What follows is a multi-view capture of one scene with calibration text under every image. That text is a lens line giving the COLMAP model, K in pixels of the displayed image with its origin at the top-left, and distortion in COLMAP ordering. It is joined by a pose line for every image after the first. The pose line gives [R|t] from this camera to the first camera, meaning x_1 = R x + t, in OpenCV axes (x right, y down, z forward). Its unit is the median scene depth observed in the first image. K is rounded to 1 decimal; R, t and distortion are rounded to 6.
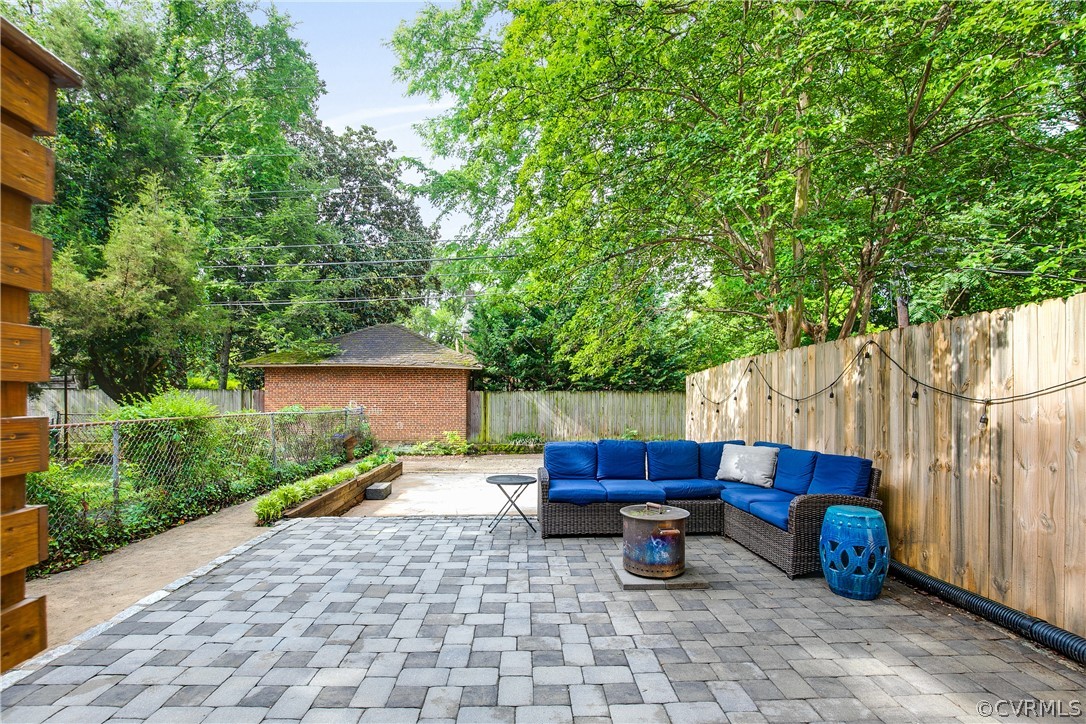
lens RADIAL K [[505.8, 0, 543.7], [0, 505.8, 391.1], [0, 0, 1]] dist [-0.021910, -0.000138]
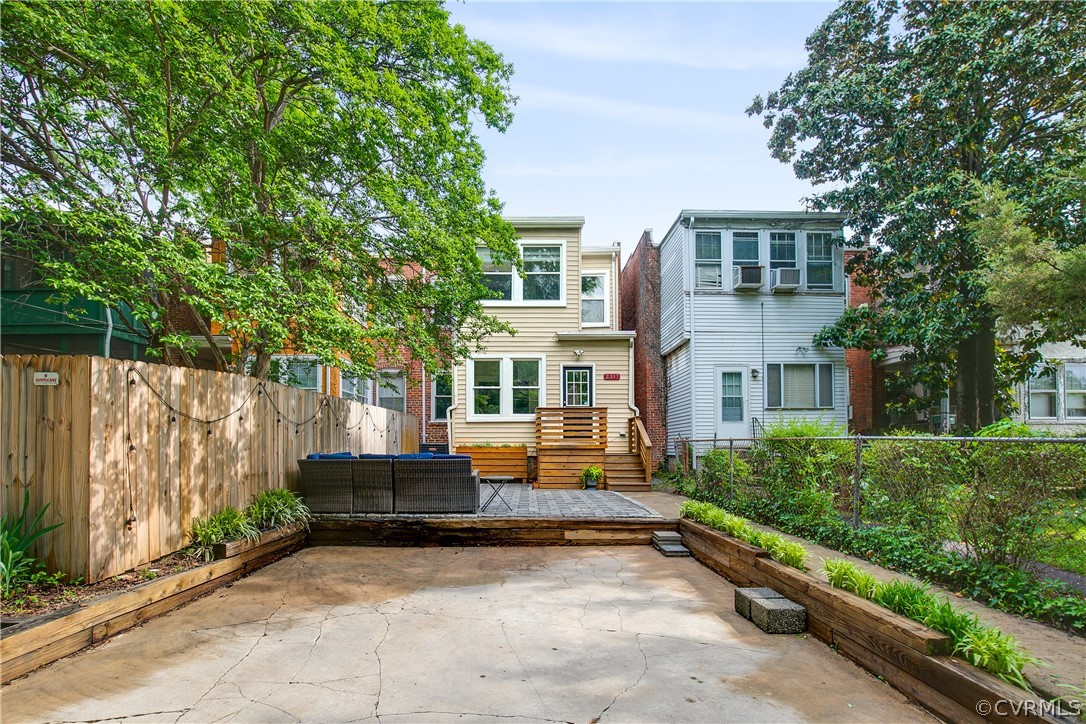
lens RADIAL K [[515.6, 0, 548.6], [0, 515.6, 382.2], [0, 0, 1]] dist [-0.030744, -0.000340]
pose [[-0.999992, -0.000104, 0.004053, -0.340154], [-0.000636, 0.991317, -0.131493, 0.137994], [-0.004004, -0.131495, -0.991309, 3.777373]]
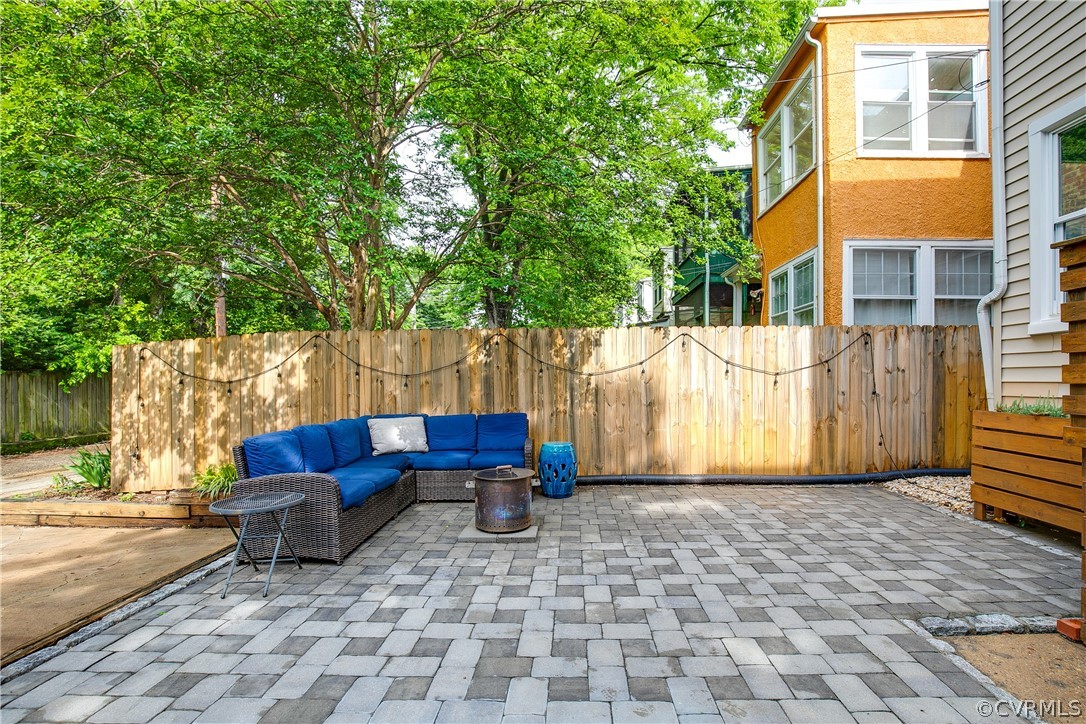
lens RADIAL K [[515.6, 0, 548.6], [0, 515.6, 382.2], [0, 0, 1]] dist [-0.030744, -0.000340]
pose [[0.051101, -0.002707, 0.998690, -0.991753], [-0.005810, 0.999979, 0.003008, 0.042547], [-0.998677, -0.005956, 0.051084, 0.944584]]
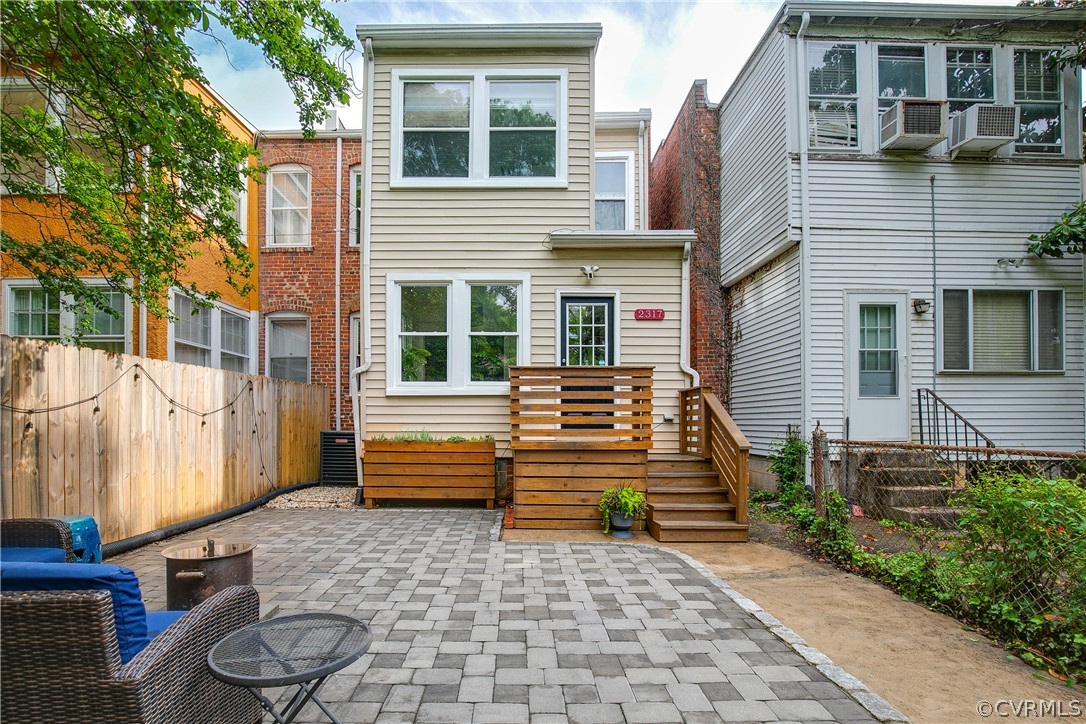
lens RADIAL K [[520.1, 0, 537.0], [0, 520.1, 419.2], [0, 0, 1]] dist [-0.000749, -0.000078]
pose [[-0.999987, -0.004002, 0.003050, -0.341507], [-0.004033, 0.999941, -0.010093, 0.043231], [-0.003009, -0.010106, -0.999944, 2.048460]]
